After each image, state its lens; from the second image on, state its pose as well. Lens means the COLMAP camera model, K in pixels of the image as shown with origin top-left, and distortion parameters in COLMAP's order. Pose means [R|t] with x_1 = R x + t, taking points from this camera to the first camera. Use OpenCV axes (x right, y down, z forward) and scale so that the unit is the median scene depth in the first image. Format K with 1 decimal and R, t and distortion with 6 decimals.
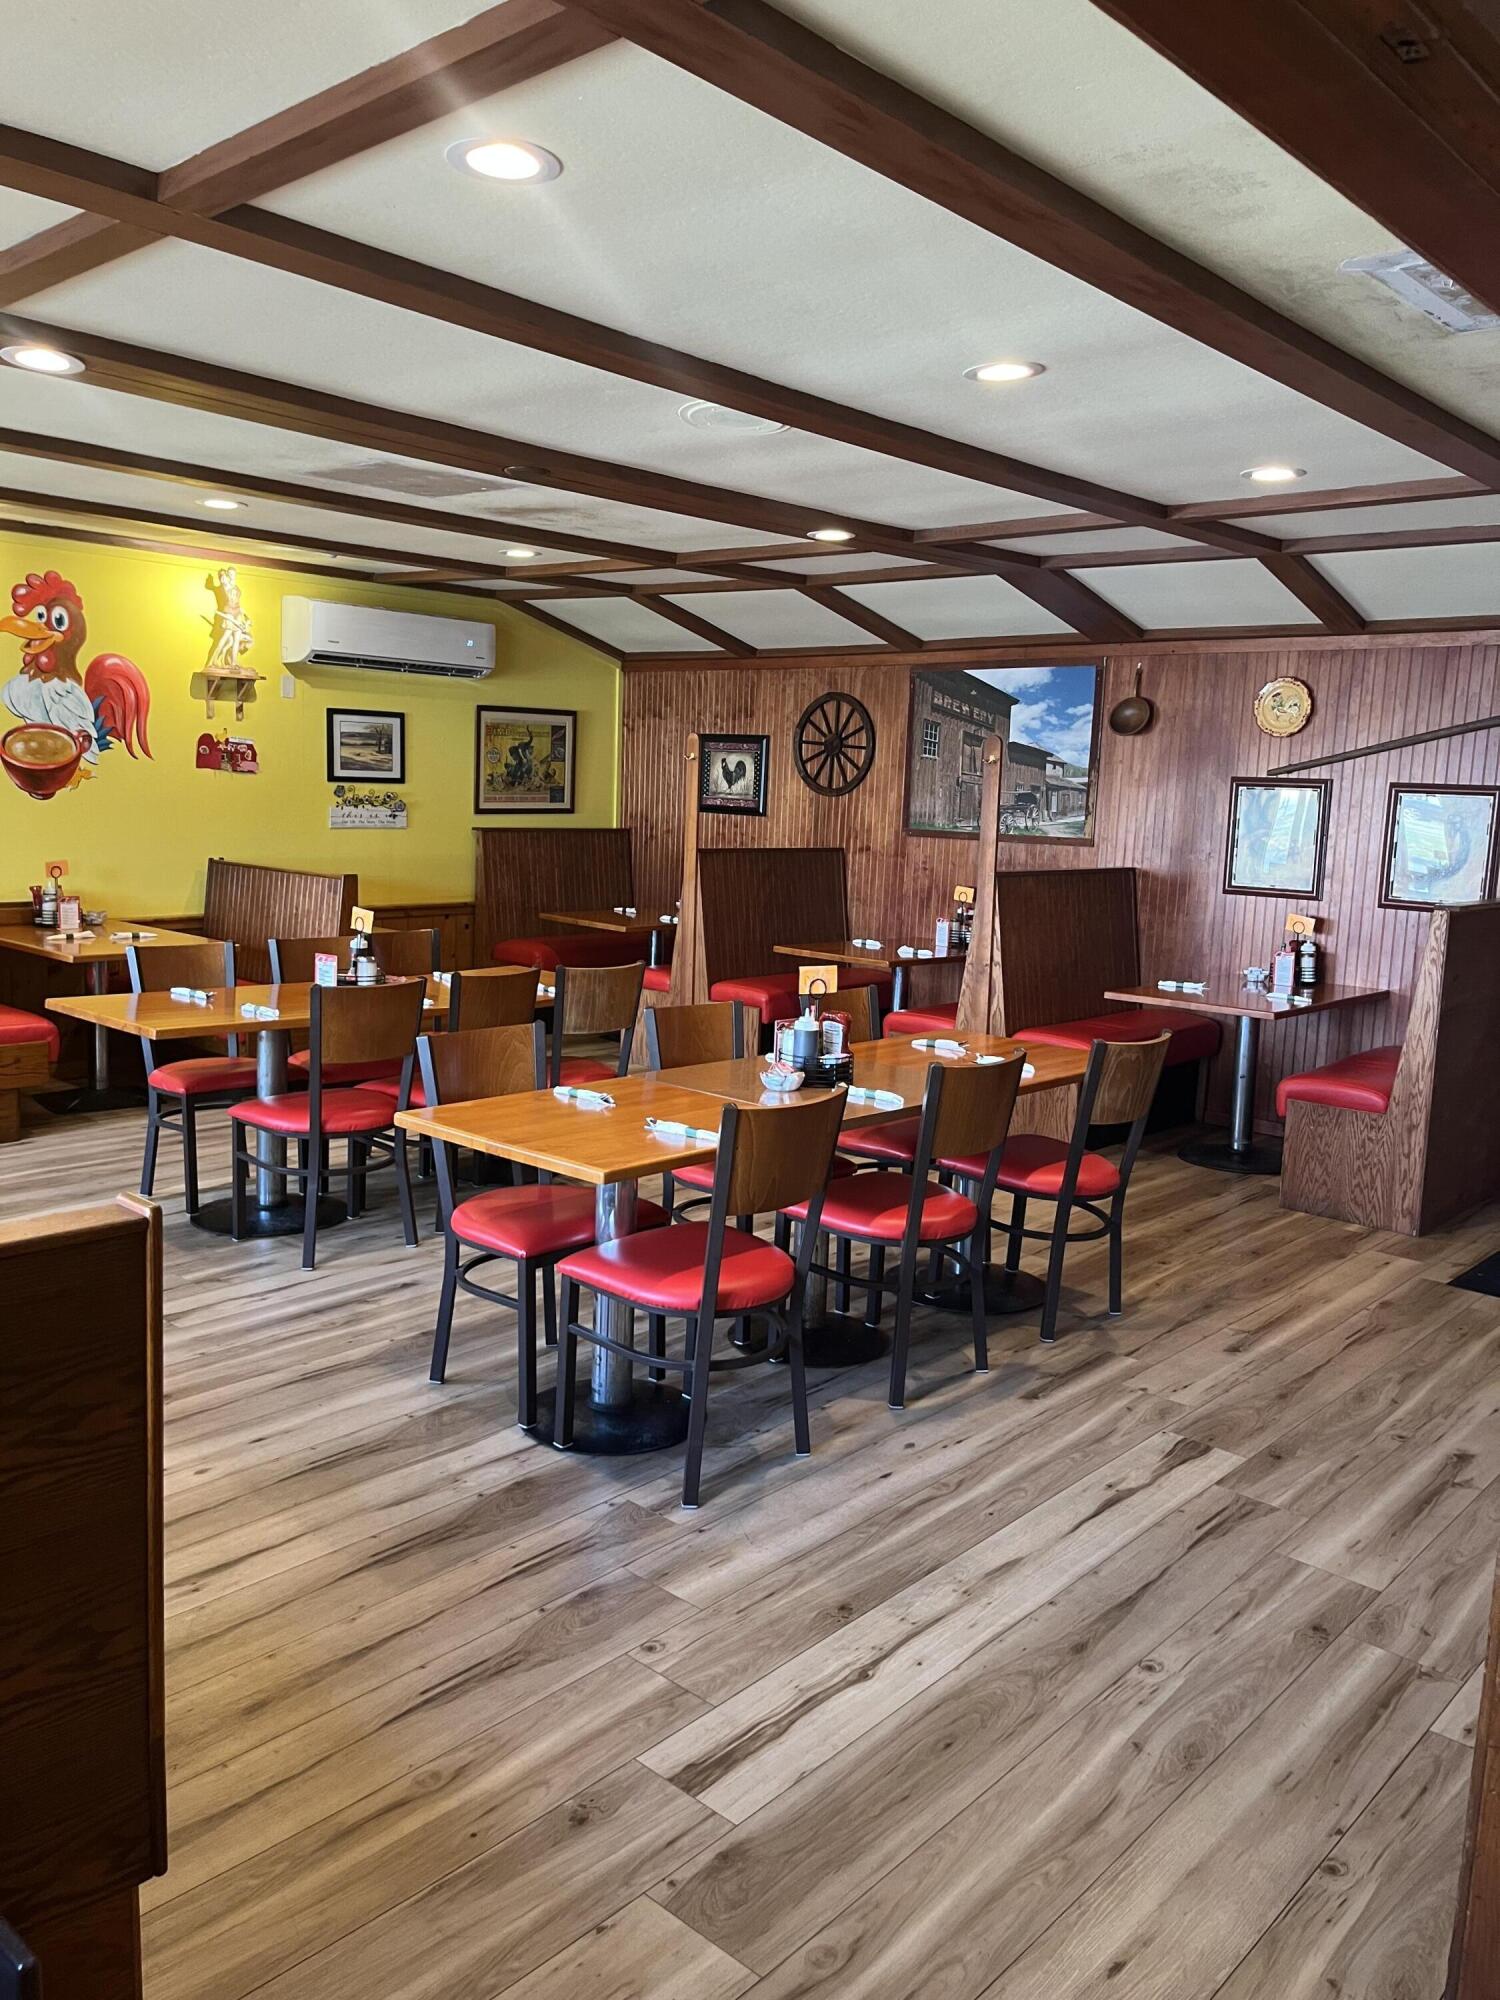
lens RADIAL K [[1490.6, 0, 790.8], [0, 1490.6, 1007.0], [0, 0, 1]] dist [0.005155, 0.001895]
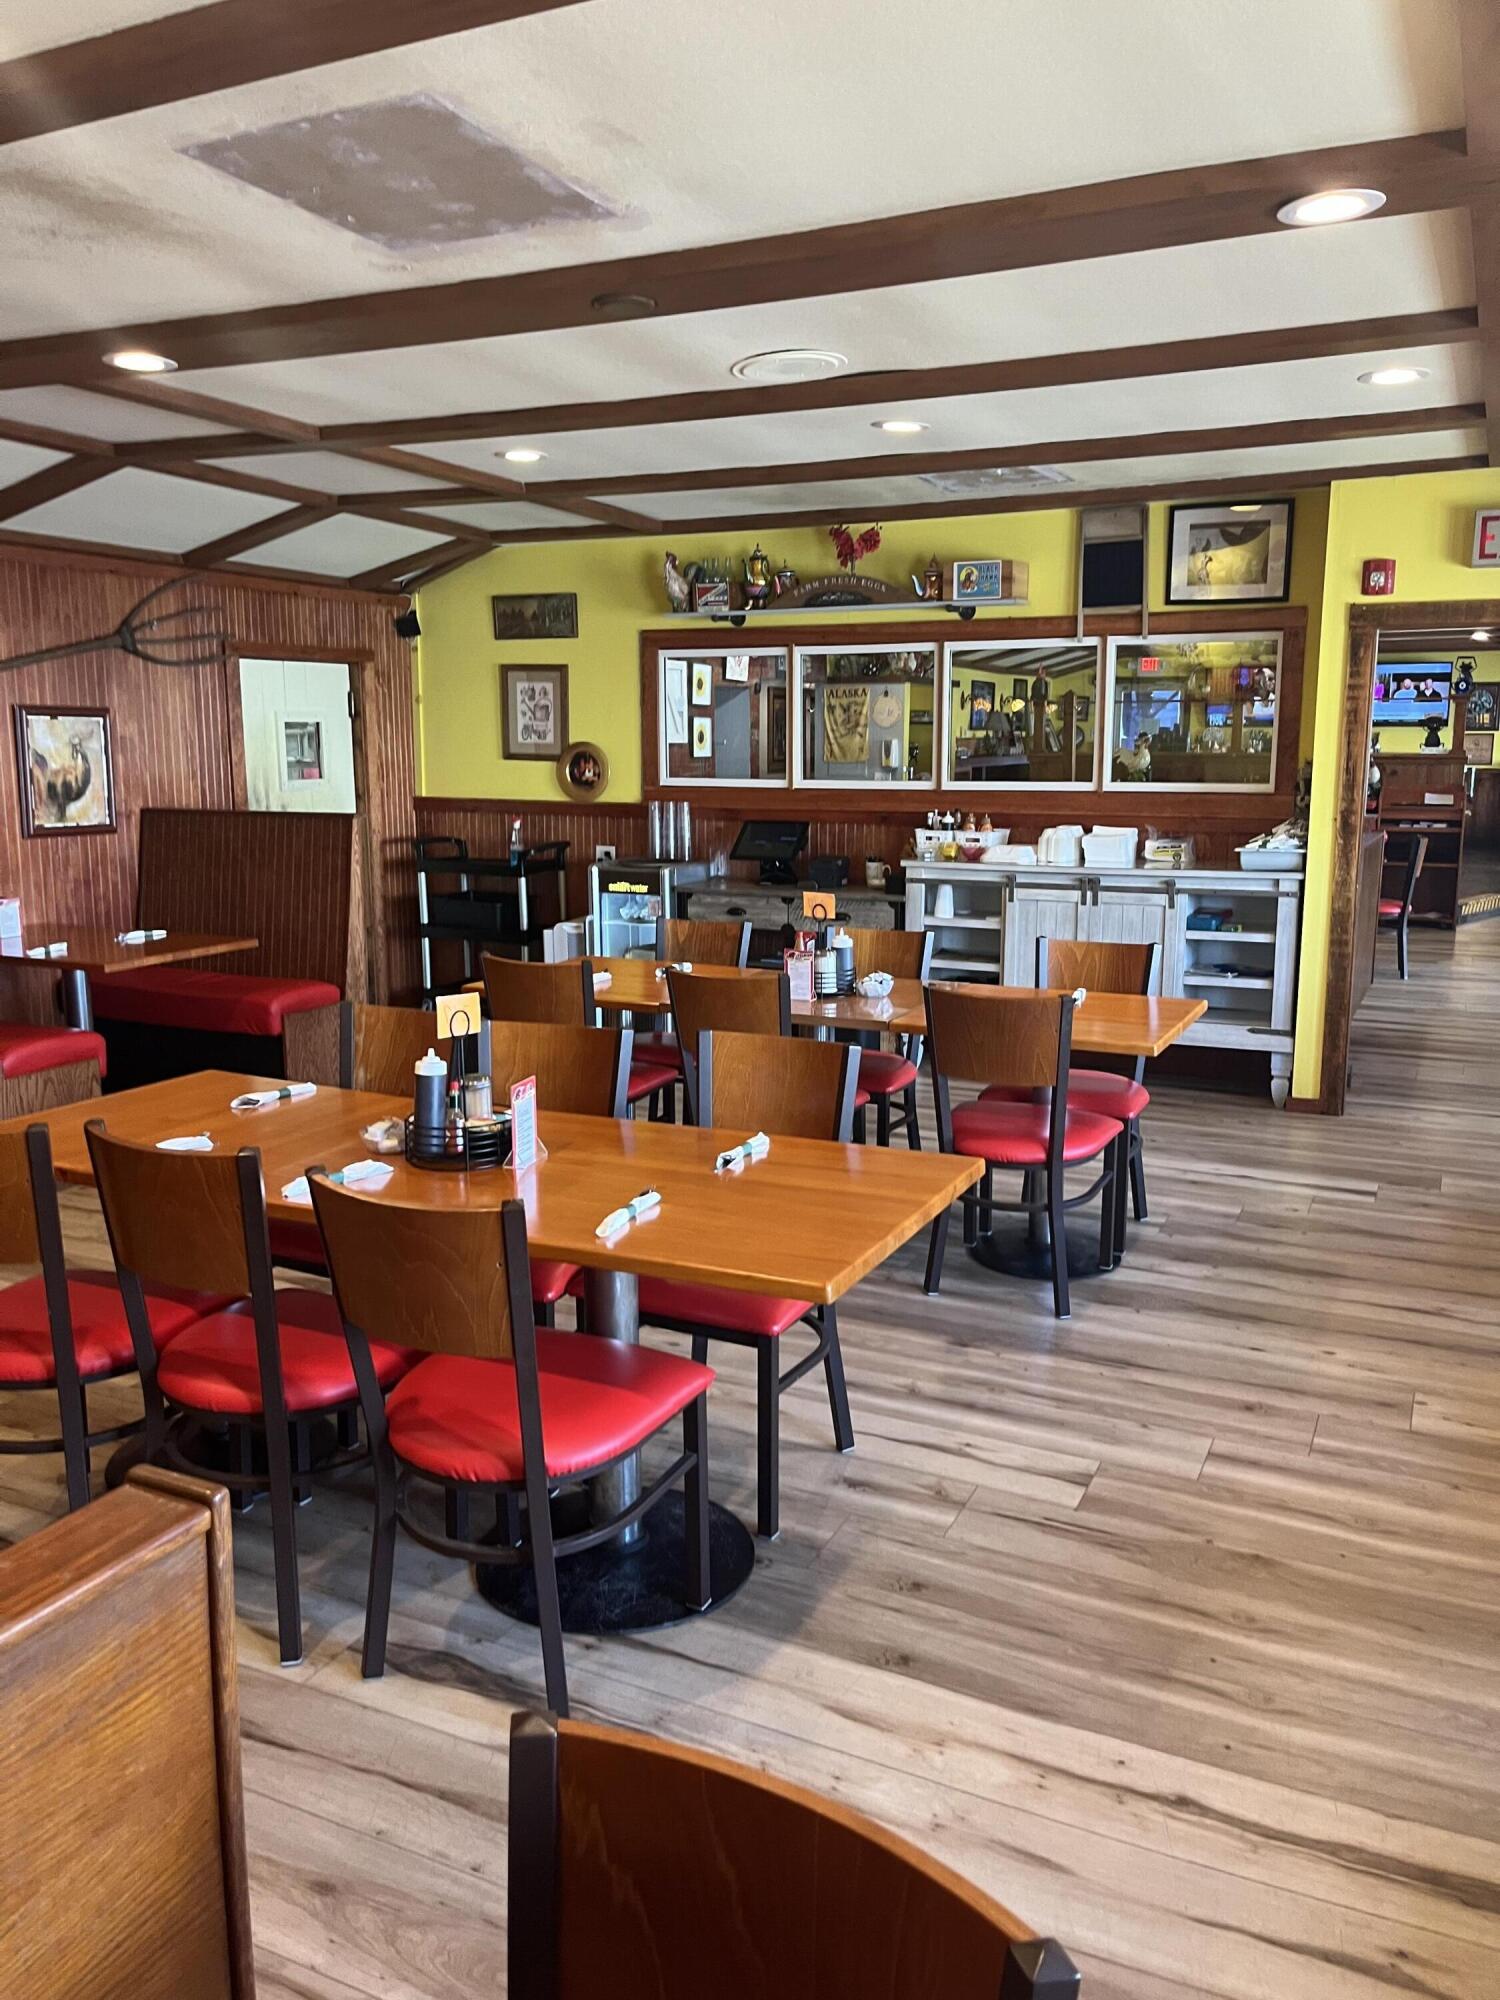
lens RADIAL K [[1525.0, 0, 750.0], [0, 1525.0, 1000.0], [0, 0, 1]] dist [0.051700, -0.084827]
pose [[-0.270782, -0.196360, 0.942401, -1.305484], [0.124895, 0.963534, 0.236650, -0.279957], [-0.954504, 0.181782, -0.236383, 1.617687]]
